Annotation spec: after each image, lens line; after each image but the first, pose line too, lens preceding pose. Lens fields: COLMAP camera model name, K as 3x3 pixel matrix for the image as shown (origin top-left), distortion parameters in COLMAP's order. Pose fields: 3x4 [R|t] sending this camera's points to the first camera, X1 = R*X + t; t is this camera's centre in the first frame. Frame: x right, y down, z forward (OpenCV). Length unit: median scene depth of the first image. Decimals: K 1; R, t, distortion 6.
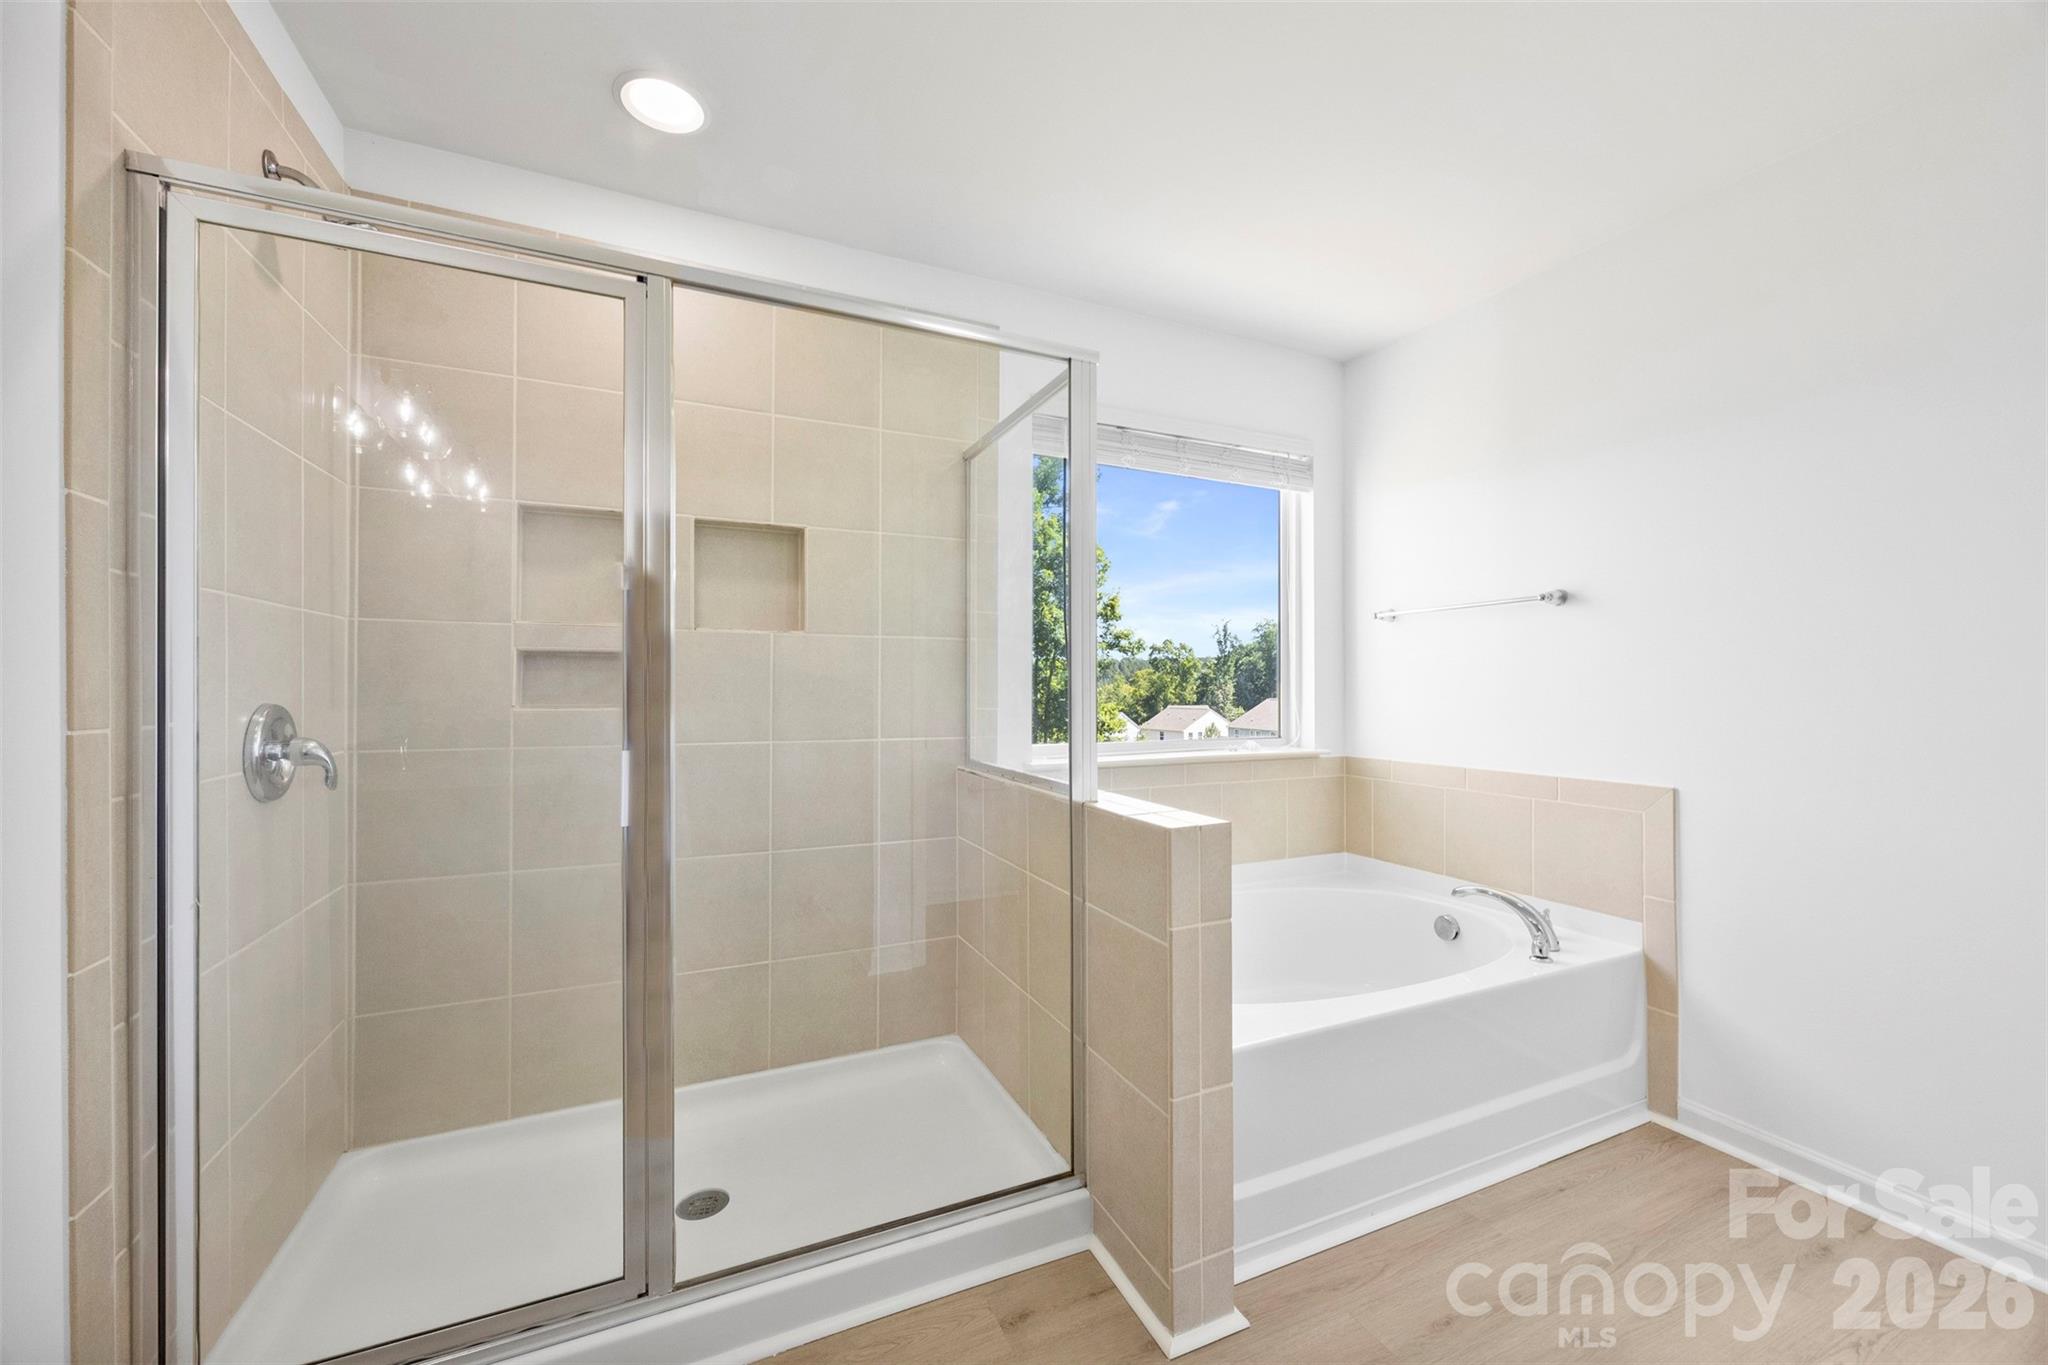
lens RADIAL K [[795.3, 0, 1021.1], [0, 795.3, 682.4], [0, 0, 1]] dist [-0.018815, 0.000174]
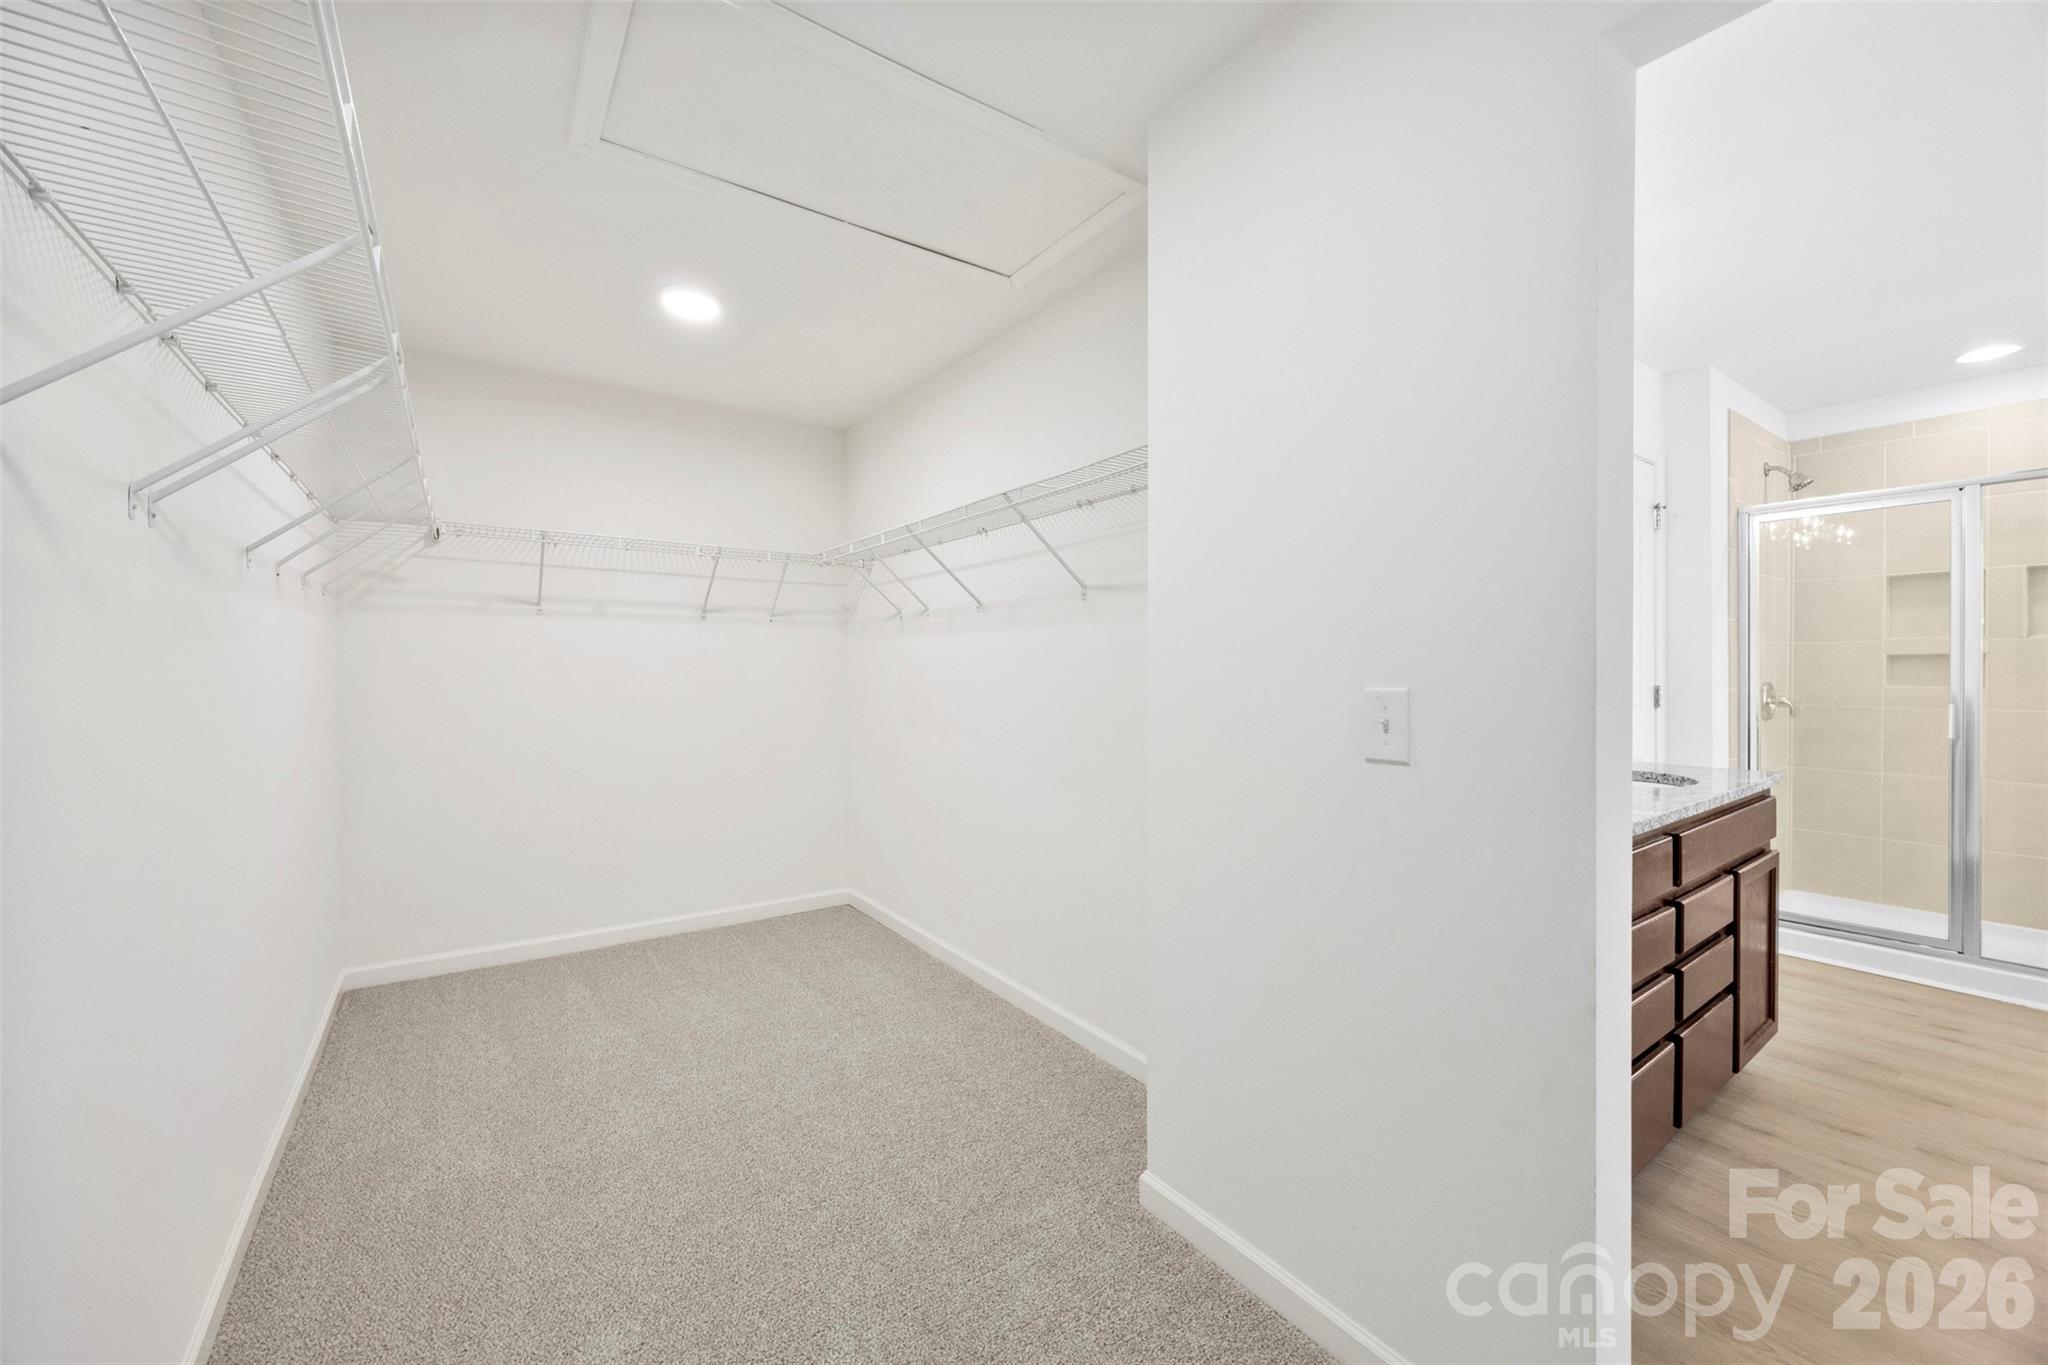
lens RADIAL K [[795.3, 0, 1018.4], [0, 795.3, 676.9], [0, 0, 1]] dist [-0.018815, 0.000174]
pose [[0.183501, 0.012851, -0.982936, 0.888054], [0.004974, 0.999890, 0.014001, -0.029333], [0.983007, -0.007459, 0.183416, -1.521101]]
